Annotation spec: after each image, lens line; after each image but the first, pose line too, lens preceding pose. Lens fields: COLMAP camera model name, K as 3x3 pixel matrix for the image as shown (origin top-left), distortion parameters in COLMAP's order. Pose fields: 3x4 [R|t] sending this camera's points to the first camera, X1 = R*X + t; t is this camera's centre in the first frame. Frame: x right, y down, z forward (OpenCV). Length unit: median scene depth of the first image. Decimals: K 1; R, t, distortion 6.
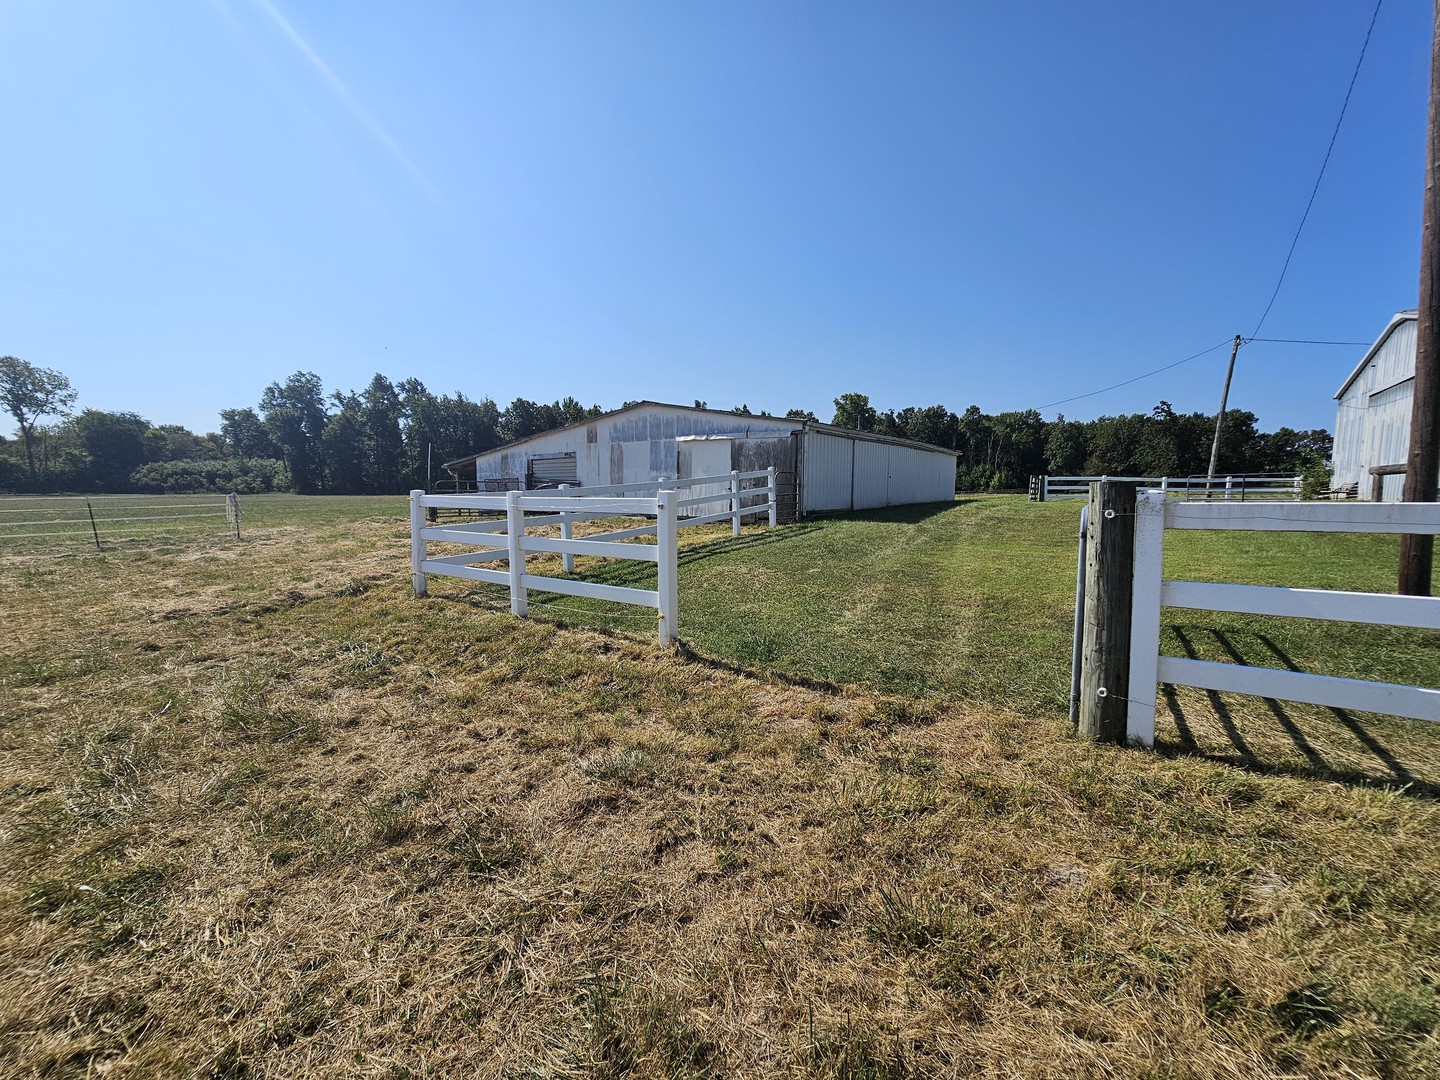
lens RADIAL K [[589.2, 0, 724.3], [0, 589.2, 540.8], [0, 0, 1]] dist [0.003188, 0.000510]
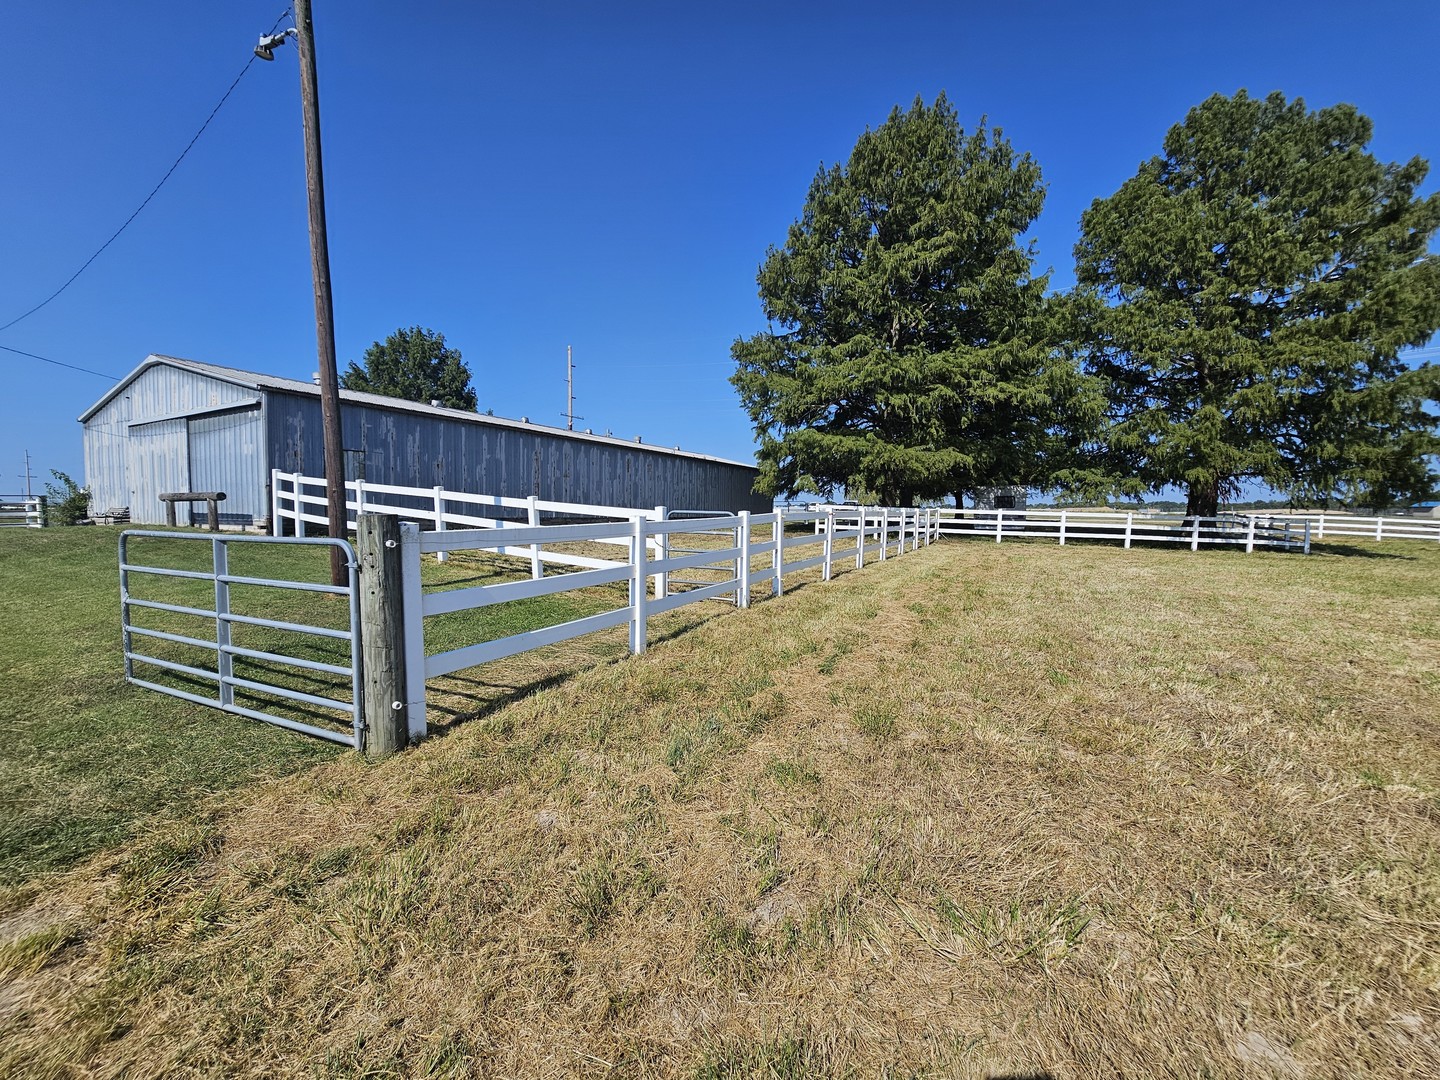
lens RADIAL K [[589.2, 0, 724.3], [0, 589.2, 540.8], [0, 0, 1]] dist [0.003188, 0.000510]
pose [[-0.113123, -0.050961, 0.992273, -0.496067], [0.089330, 0.994118, 0.061240, -0.059865], [-0.989557, 0.095567, -0.107905, 0.485228]]
